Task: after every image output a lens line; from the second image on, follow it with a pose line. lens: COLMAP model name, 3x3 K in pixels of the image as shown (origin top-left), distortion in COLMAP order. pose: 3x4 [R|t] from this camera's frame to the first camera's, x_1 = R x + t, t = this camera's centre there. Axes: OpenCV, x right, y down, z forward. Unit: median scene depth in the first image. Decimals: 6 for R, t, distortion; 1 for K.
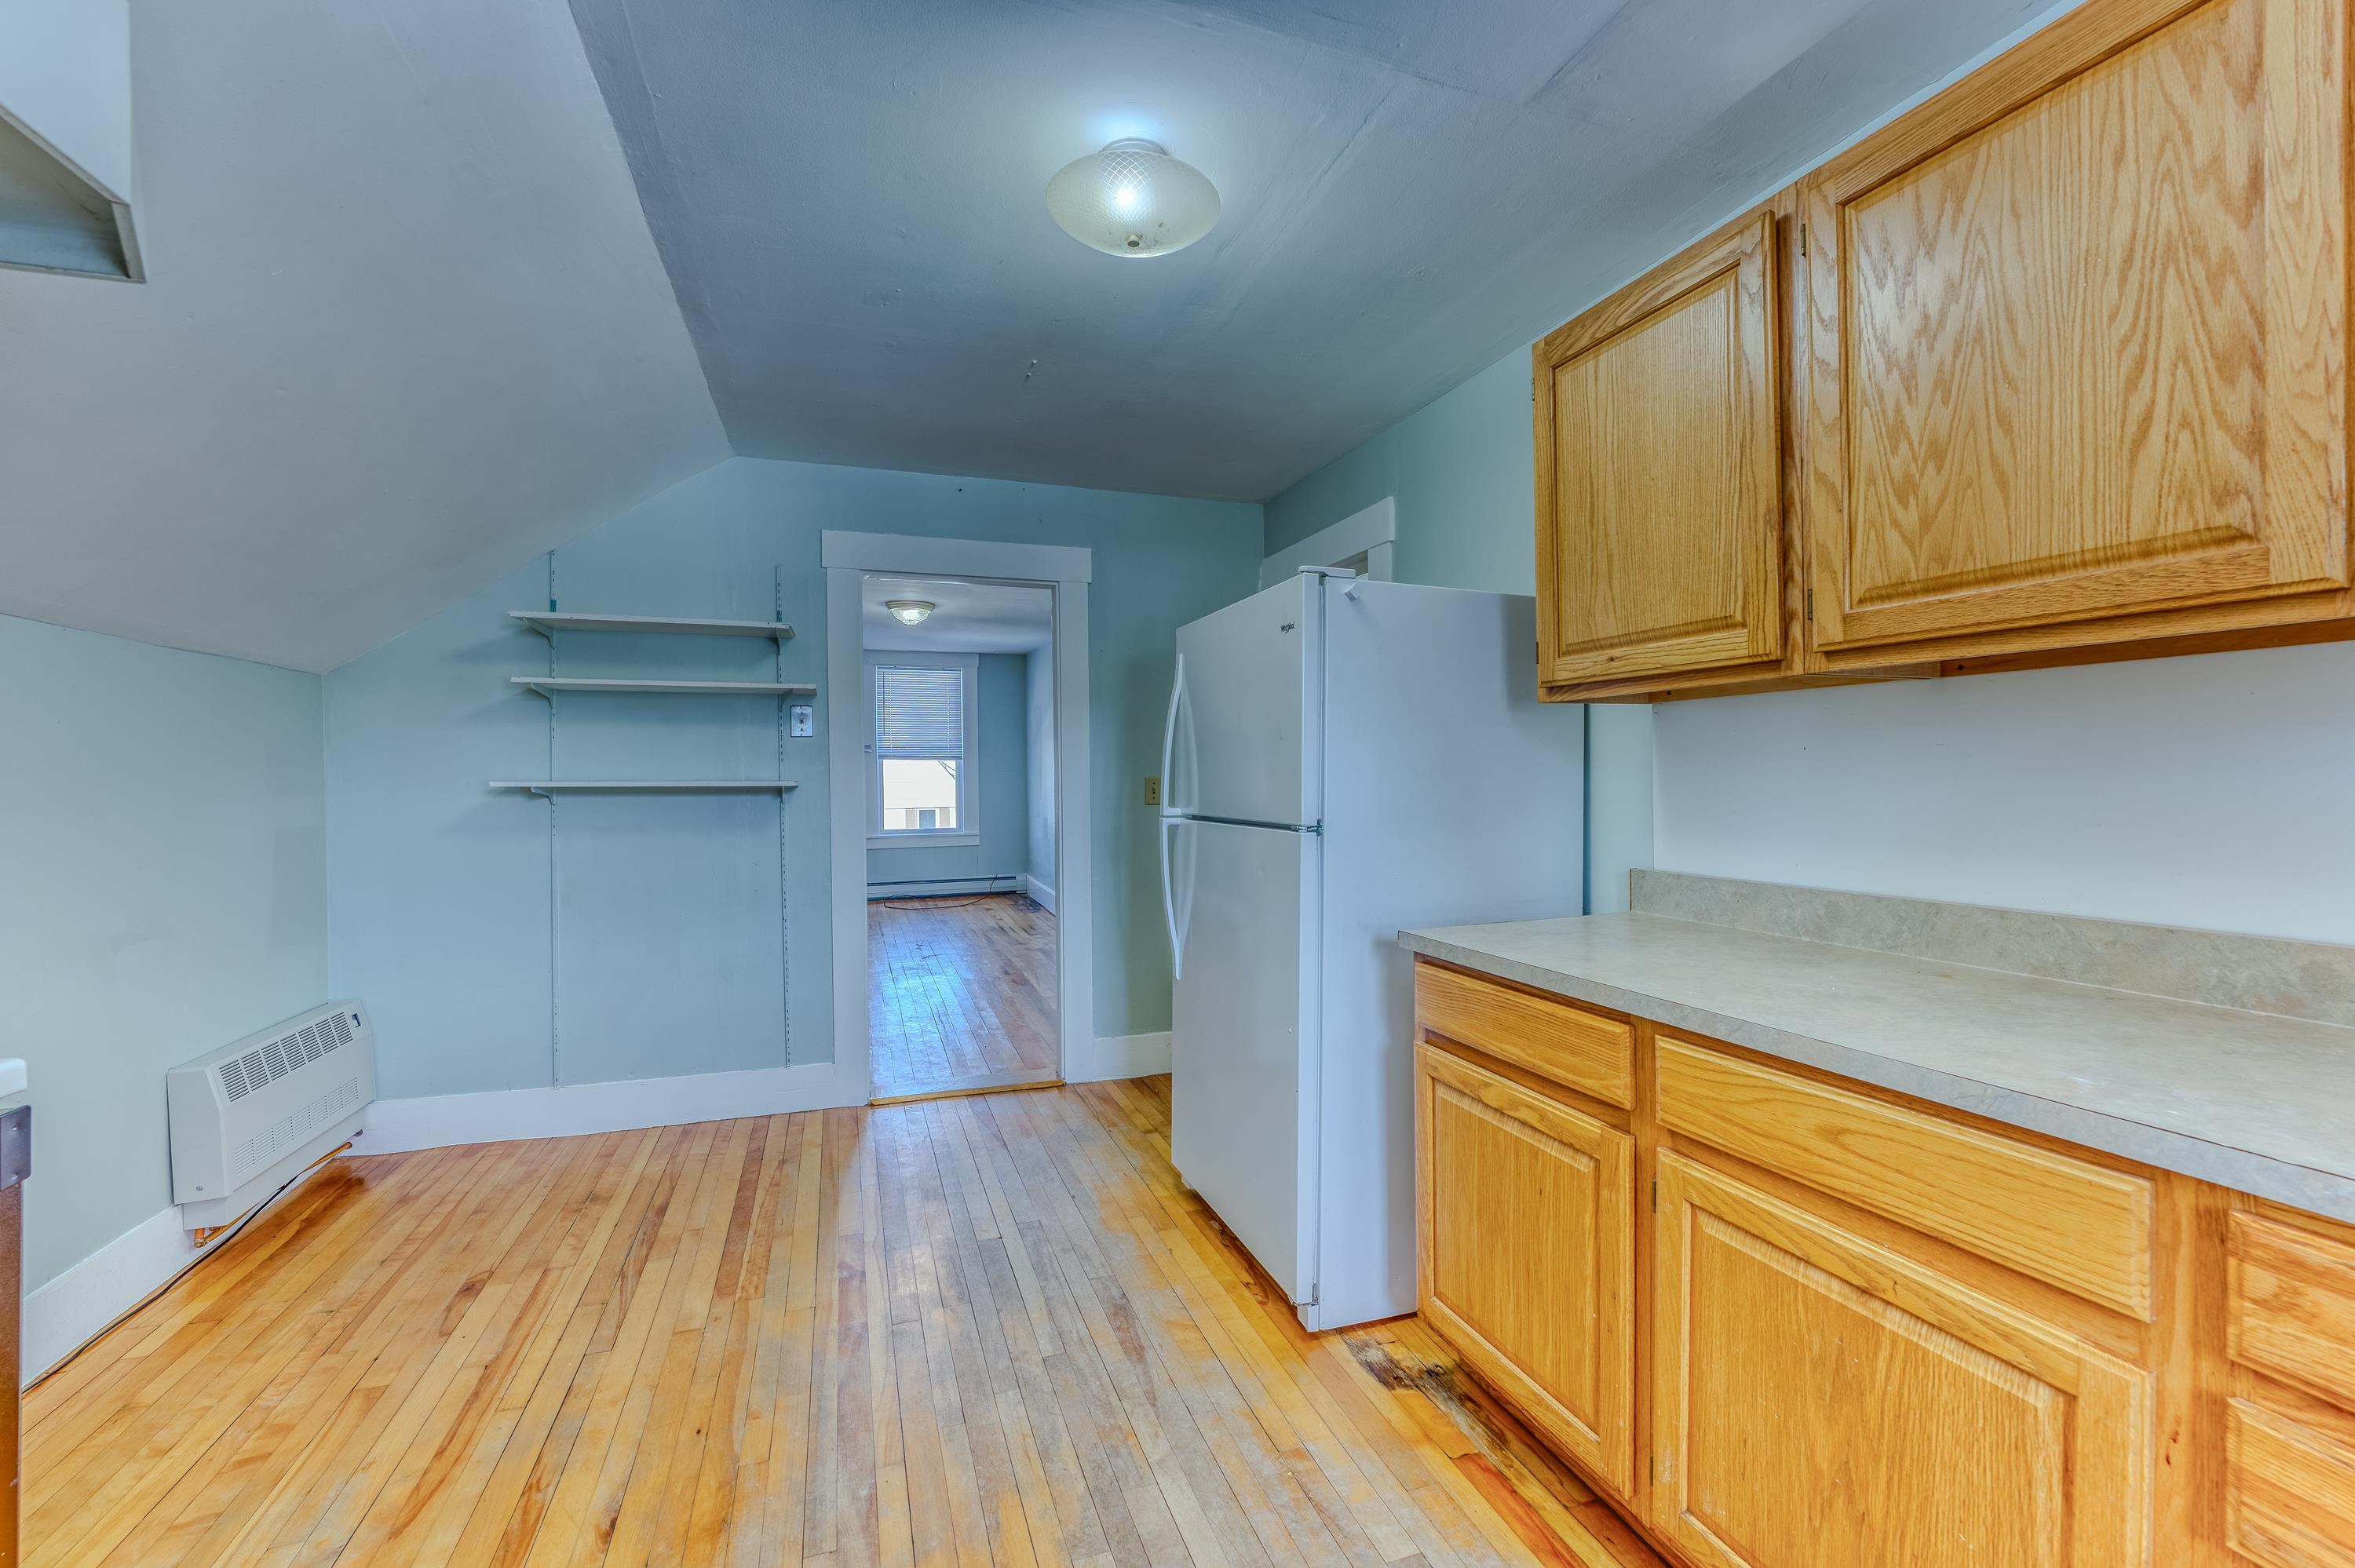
lens RADIAL K [[957.0, 0, 1159.1], [0, 957.0, 787.0], [0, 0, 1]] dist [-0.023942, 0.000514]
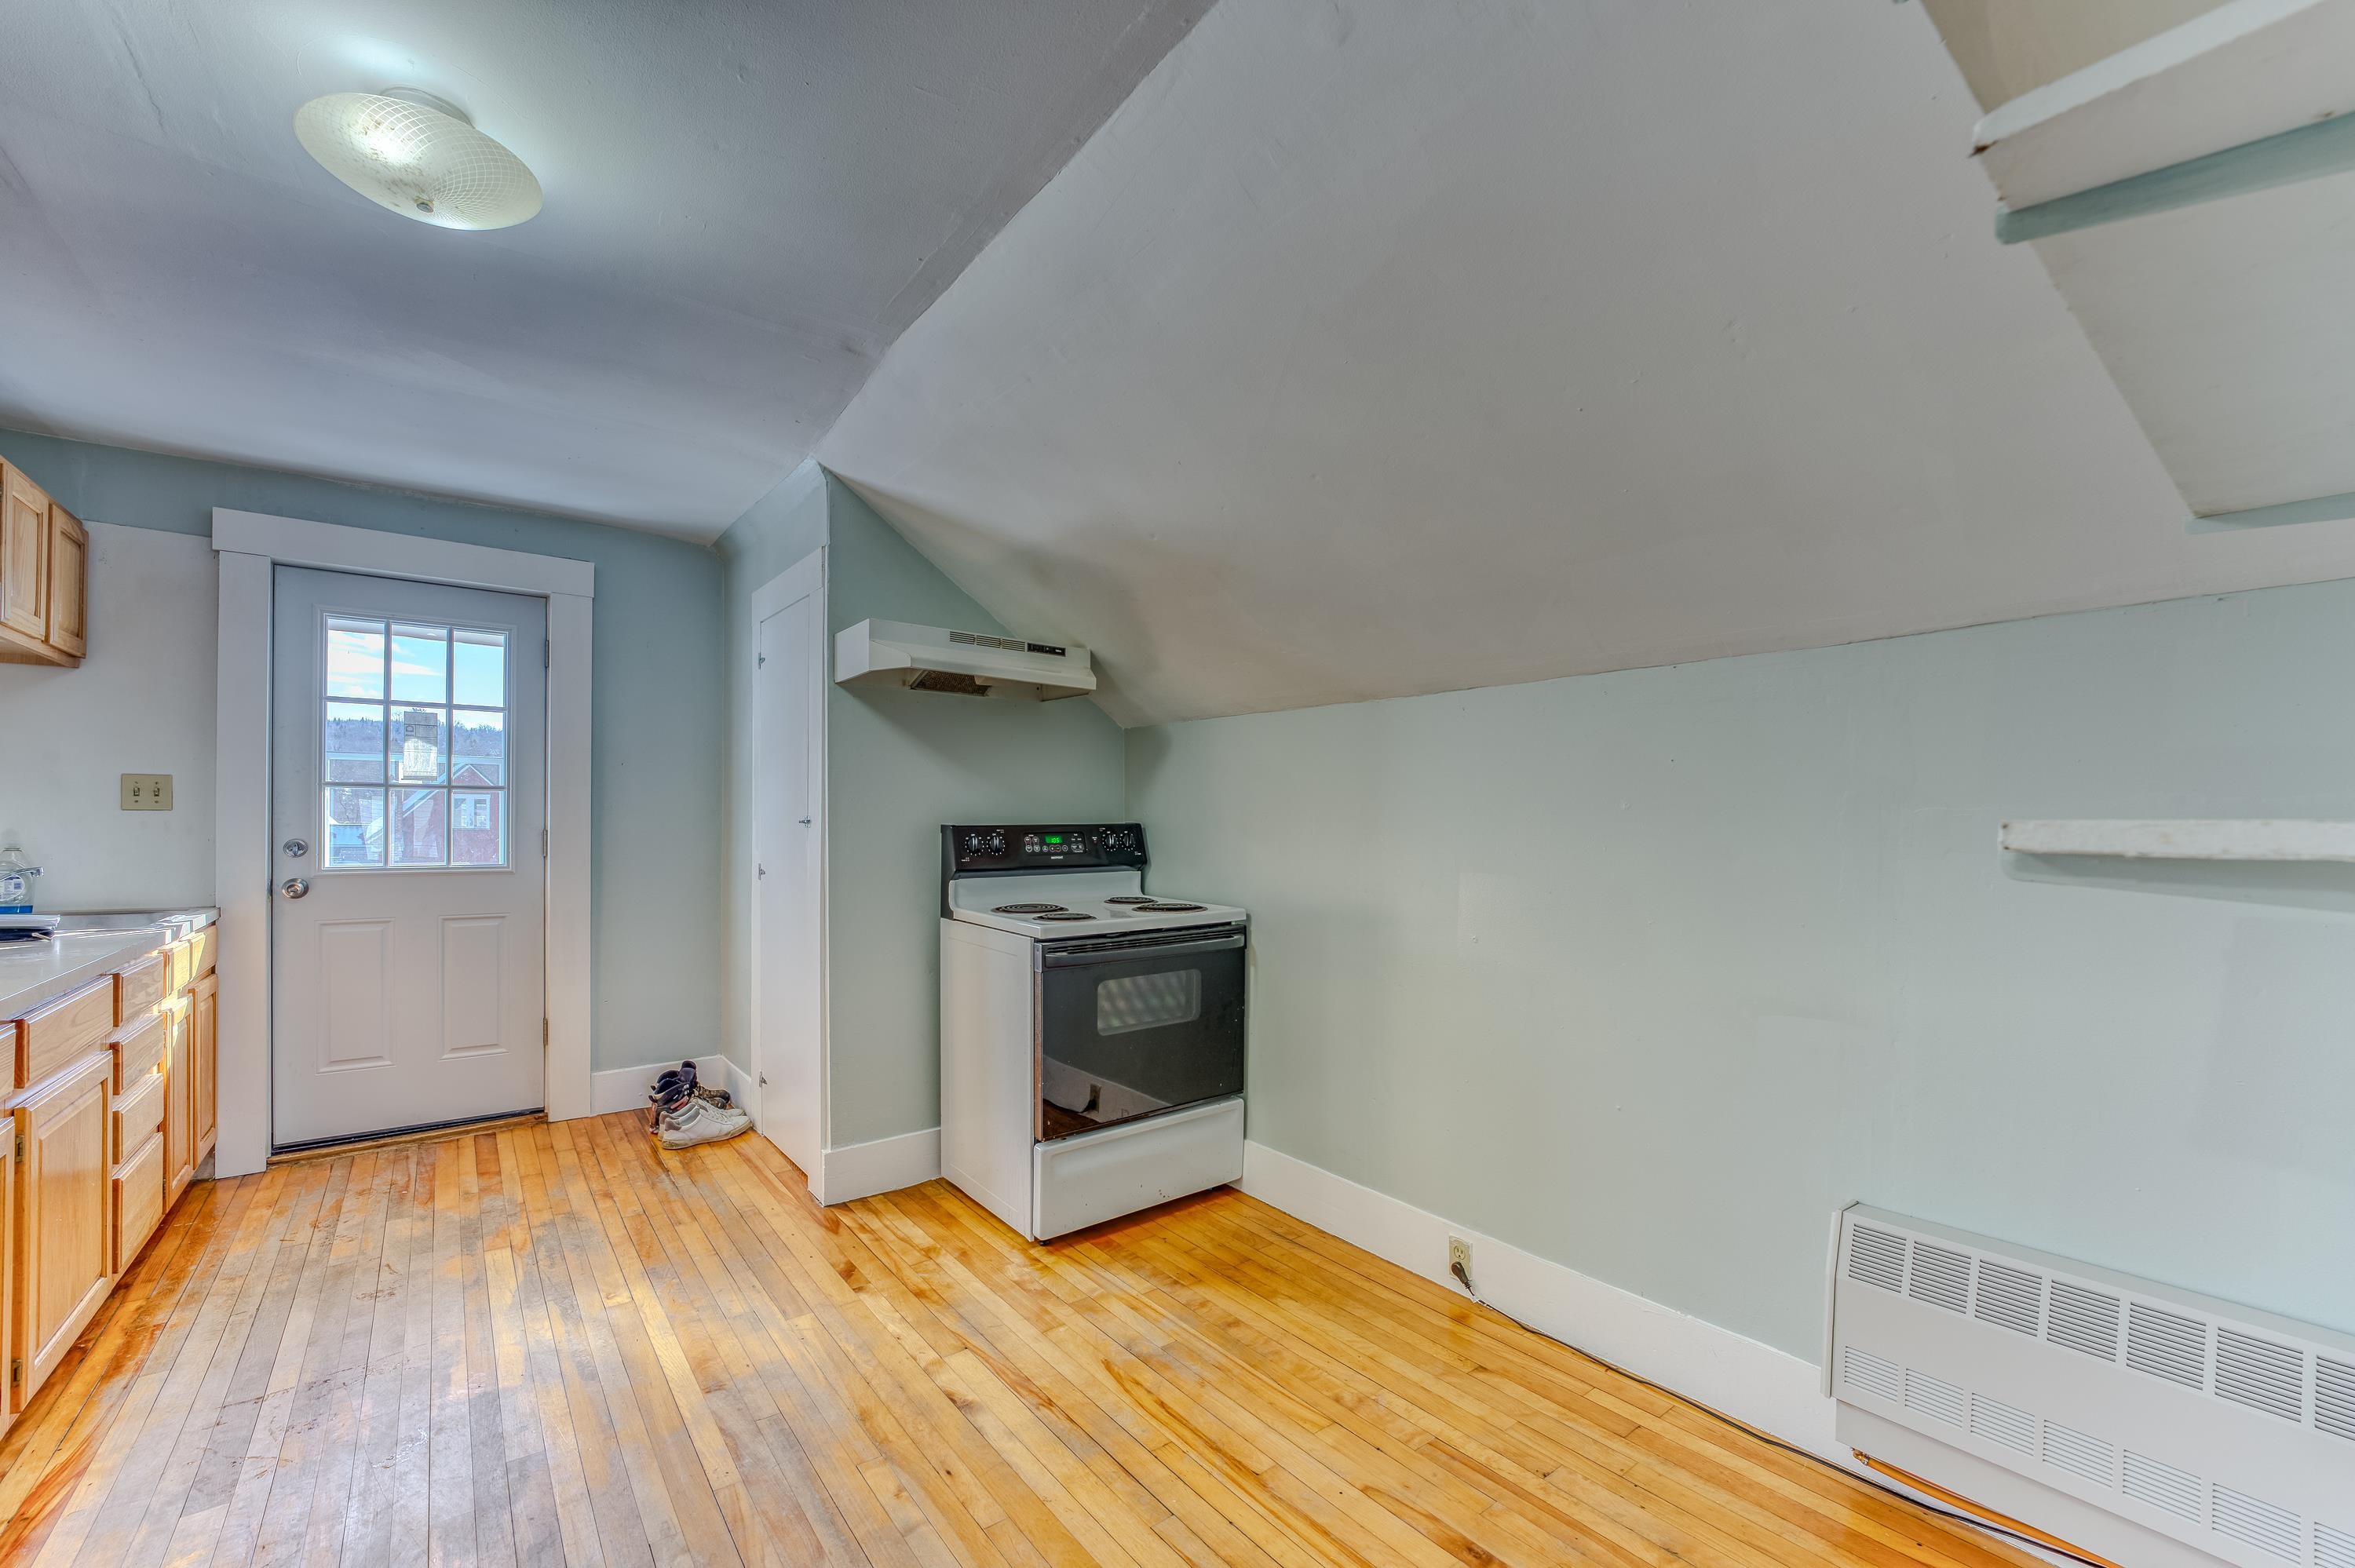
lens RADIAL K [[957.0, 0, 1175.9], [0, 957.0, 809.1], [0, 0, 1]] dist [-0.023942, 0.000514]
pose [[-0.942250, -0.003585, -0.334890, -0.435695], [-0.001619, 0.999980, -0.006147, -0.011762], [0.334905, -0.005250, -0.942237, 2.327648]]
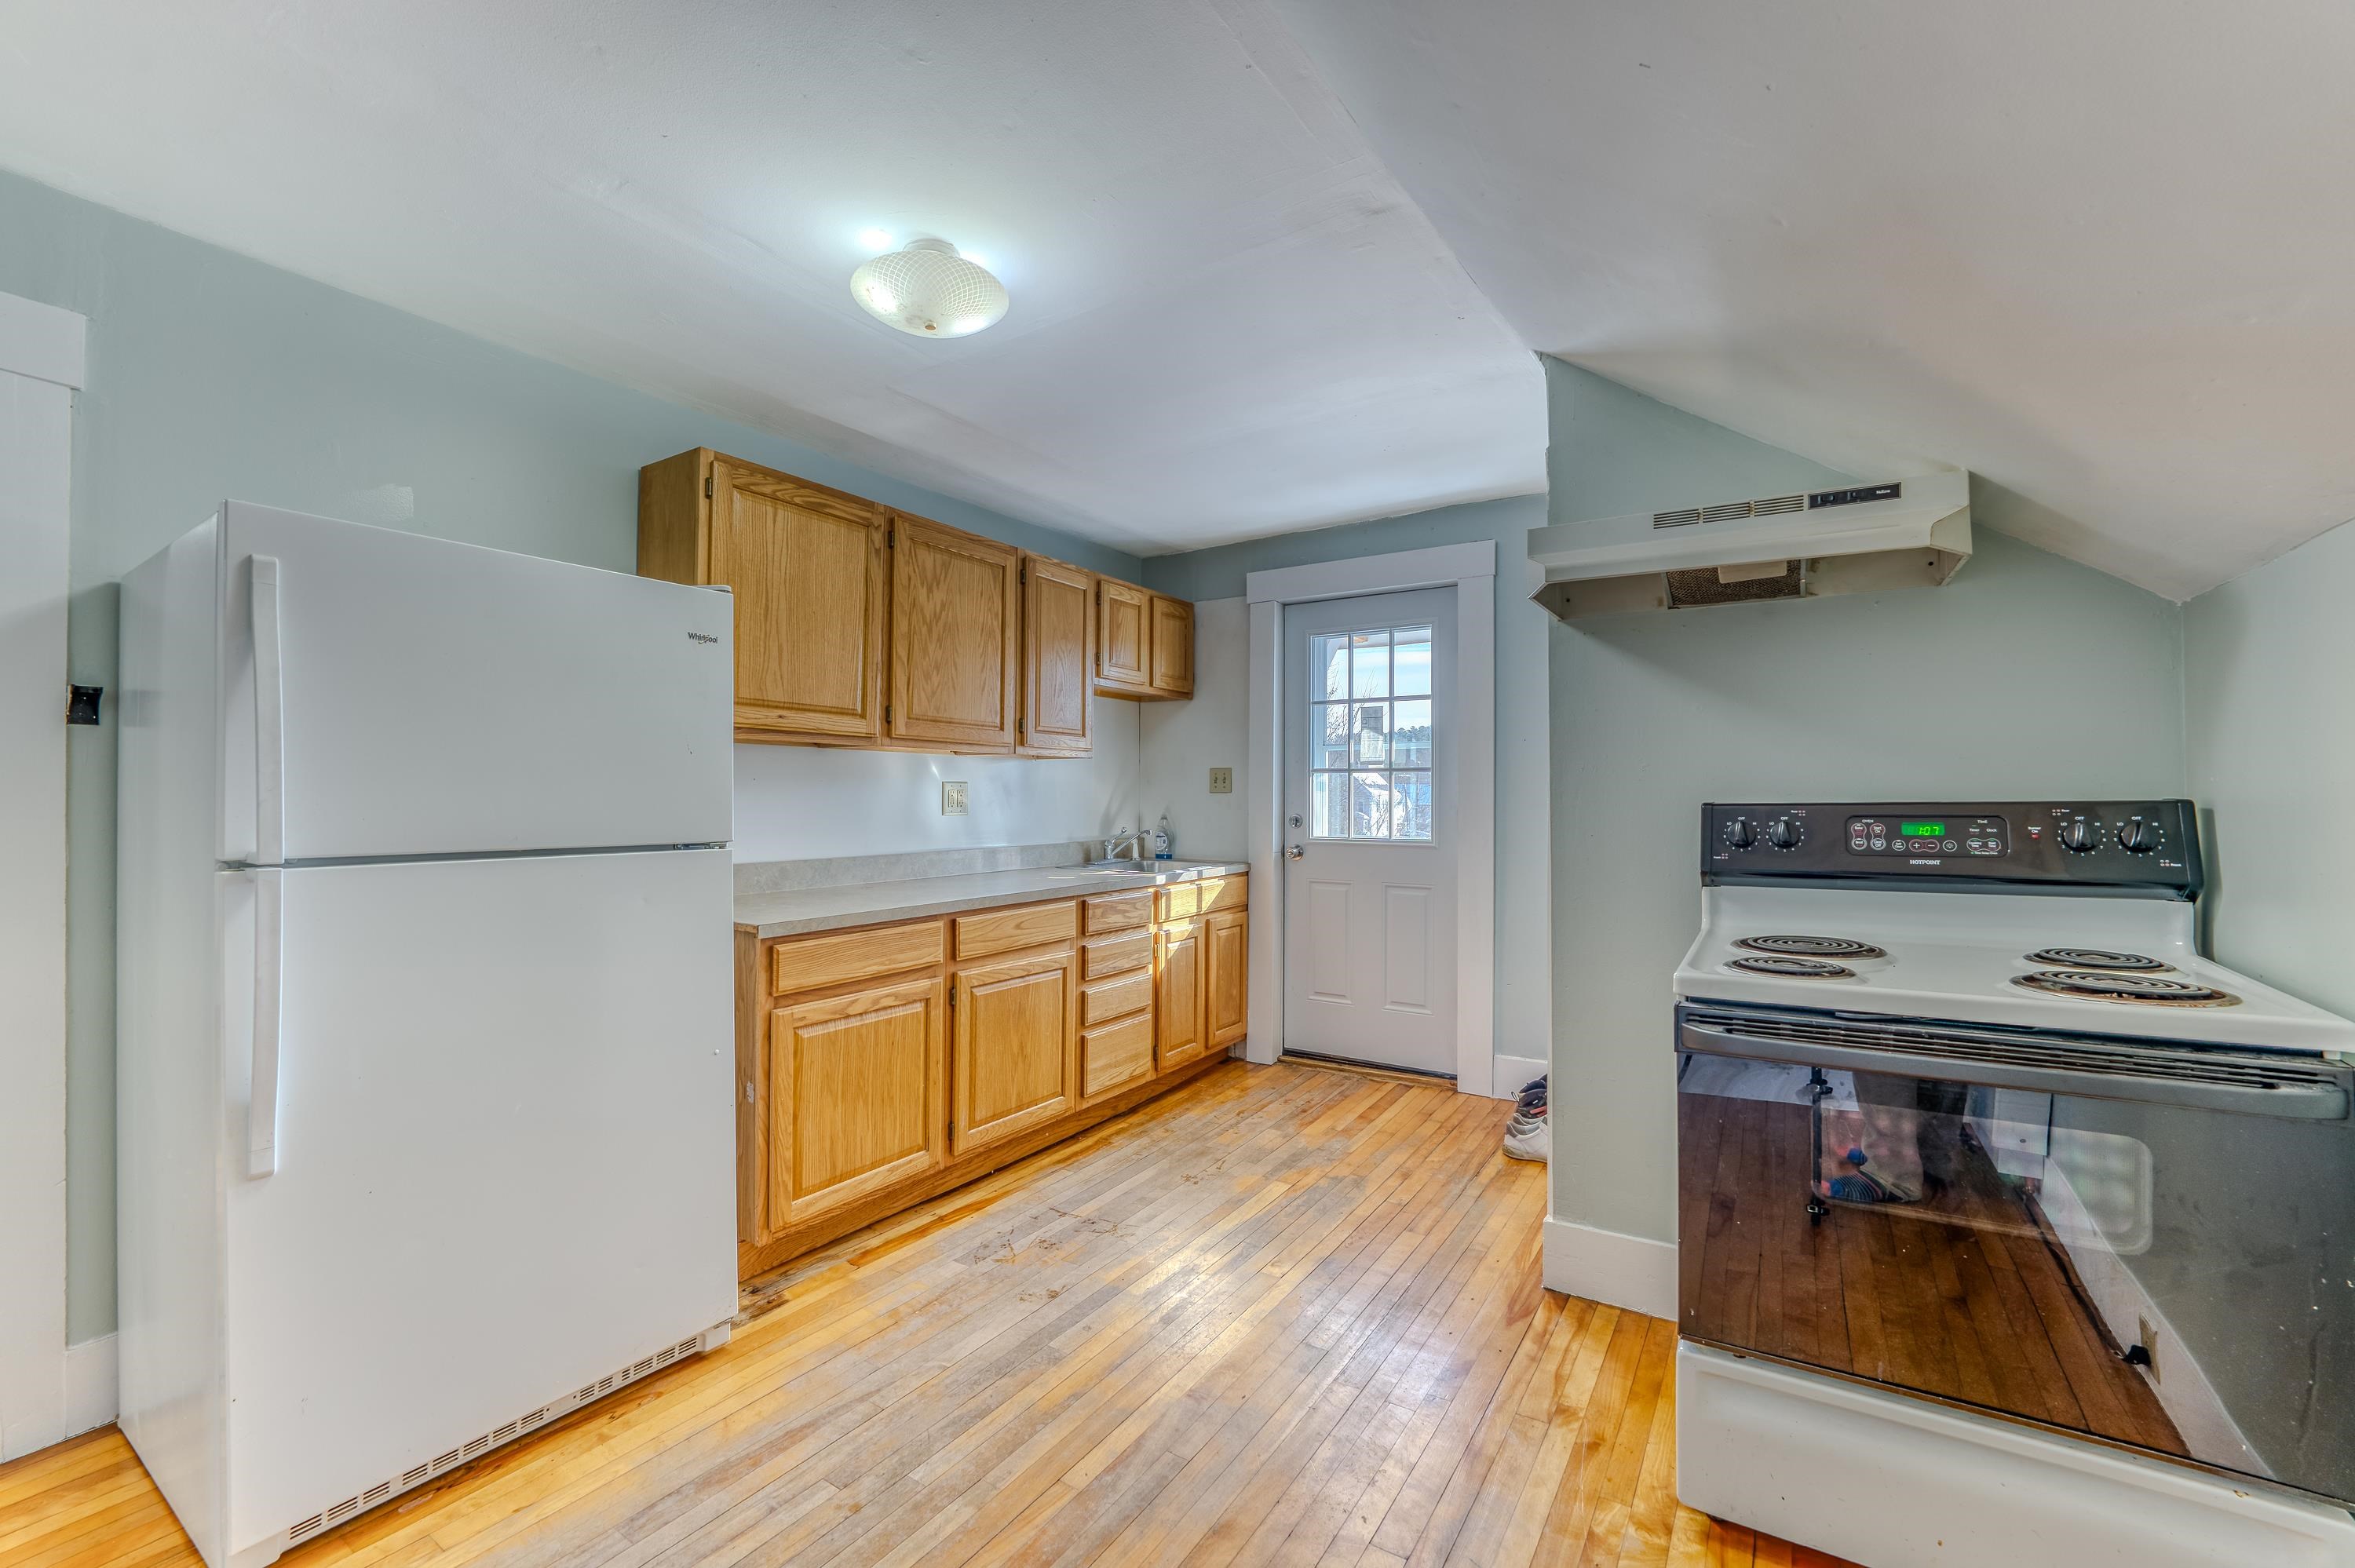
lens RADIAL K [[957.0, 0, 1171.7], [0, 957.0, 783.6], [0, 0, 1]] dist [-0.023942, 0.000514]
pose [[-0.617596, 0.016898, 0.786314, -1.249026], [0.007020, 0.999848, -0.015973, -0.000972], [-0.786464, -0.004345, -0.617620, 1.673489]]
